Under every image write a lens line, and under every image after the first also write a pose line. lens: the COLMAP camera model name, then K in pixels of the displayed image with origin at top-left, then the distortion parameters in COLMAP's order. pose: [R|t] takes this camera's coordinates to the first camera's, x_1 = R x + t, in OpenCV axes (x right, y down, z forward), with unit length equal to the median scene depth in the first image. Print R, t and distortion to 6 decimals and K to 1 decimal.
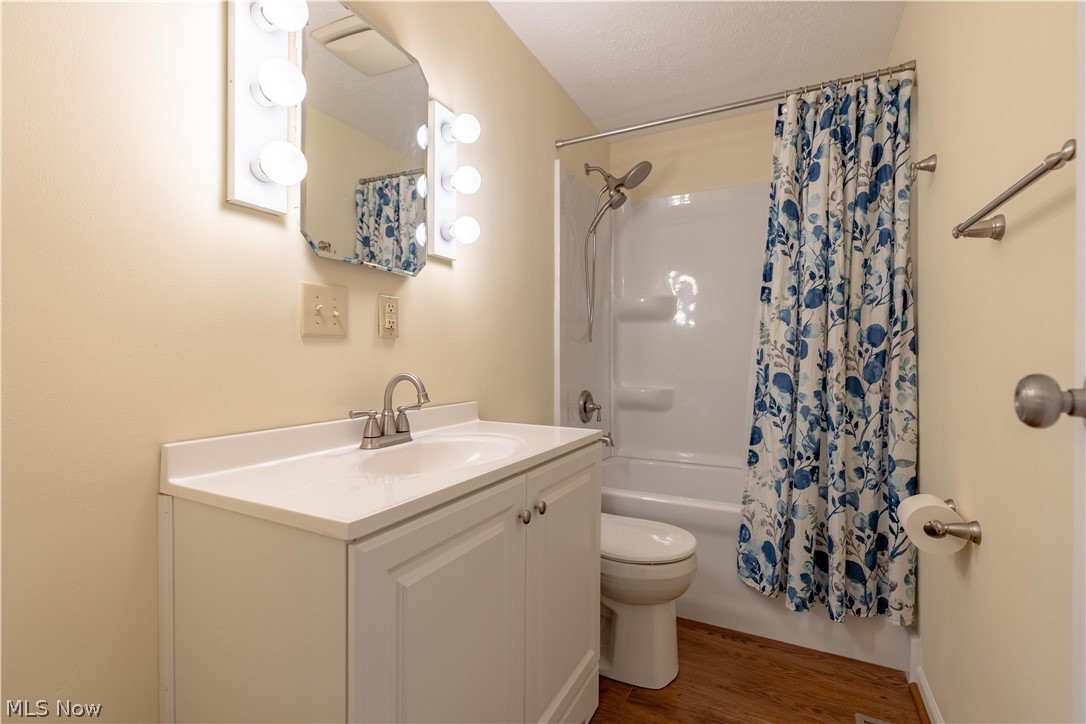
lens RADIAL K [[493.6, 0, 547.1], [0, 493.6, 361.9], [0, 0, 1]] dist [-0.004372, 0.000586]
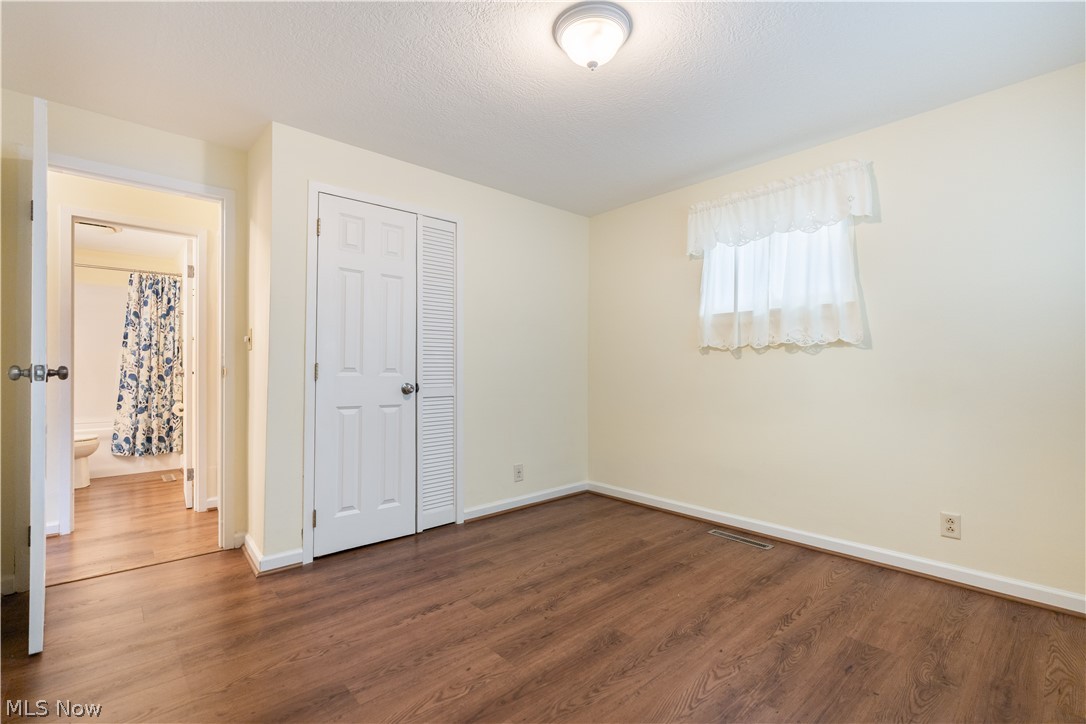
lens RADIAL K [[493.6, 0, 549.0], [0, 493.6, 365.3], [0, 0, 1]] dist [-0.004372, 0.000586]
pose [[0.363491, -0.000024, 0.931598, -1.295998], [0.005415, 0.999983, -0.002086, -0.006460], [-0.931582, 0.005803, 0.363485, -2.264232]]
